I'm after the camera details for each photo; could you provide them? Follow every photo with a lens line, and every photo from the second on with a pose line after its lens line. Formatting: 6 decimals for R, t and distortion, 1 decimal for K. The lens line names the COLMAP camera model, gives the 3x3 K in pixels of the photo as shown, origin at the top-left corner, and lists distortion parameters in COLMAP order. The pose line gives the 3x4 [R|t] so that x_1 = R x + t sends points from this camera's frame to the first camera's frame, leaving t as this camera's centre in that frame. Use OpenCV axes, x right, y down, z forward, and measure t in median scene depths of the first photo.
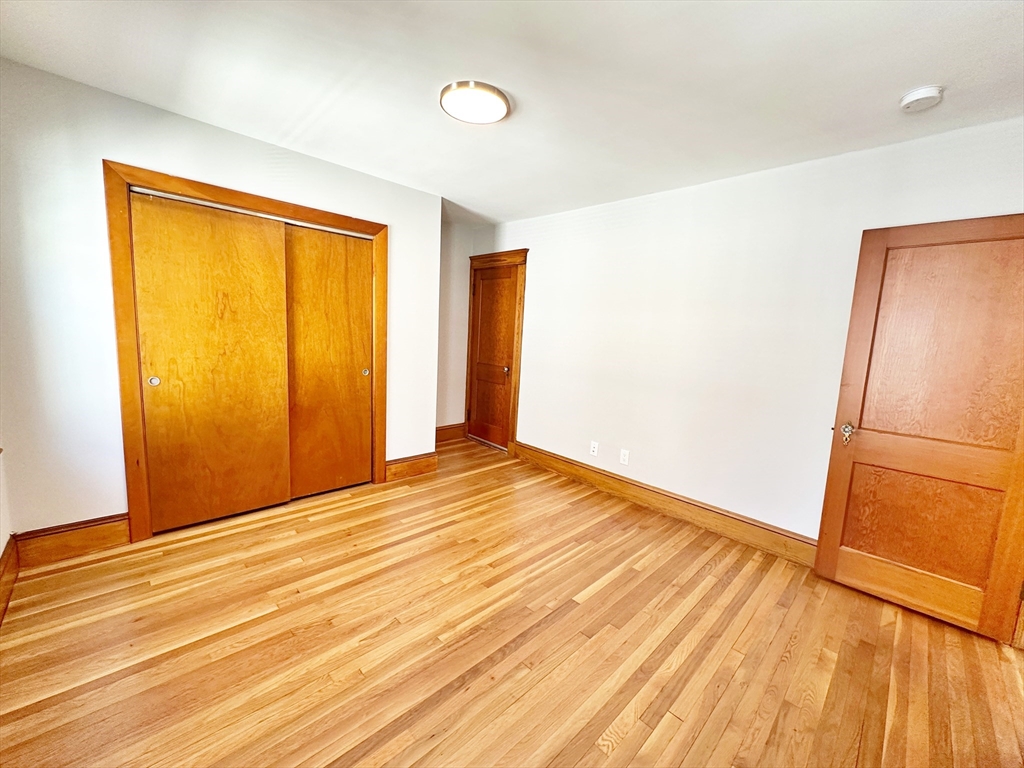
lens RADIAL K [[410.3, 0, 512.9], [0, 410.3, 383.7], [0, 0, 1]] dist [-0.000519, -0.000471]
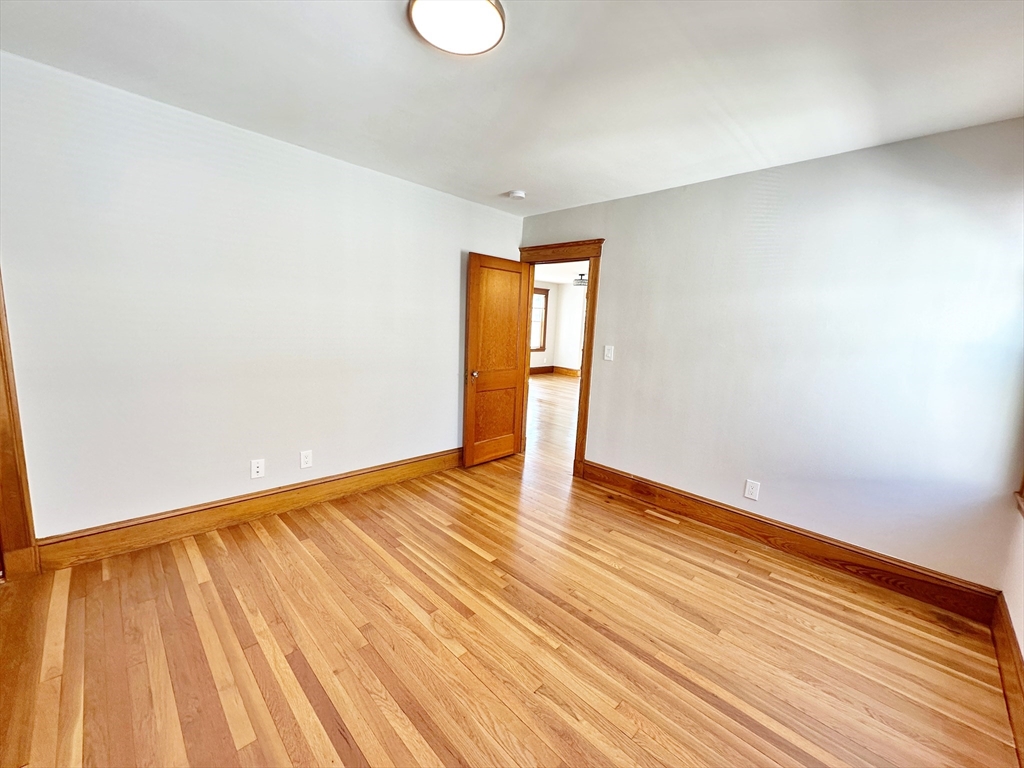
lens RADIAL K [[410.3, 0, 512.9], [0, 410.3, 383.7], [0, 0, 1]] dist [-0.000519, -0.000471]
pose [[-0.007269, -0.198980, 0.979977, -0.727608], [0.081298, 0.976641, 0.198906, -0.148452], [-0.996663, 0.081116, 0.009078, 0.742479]]
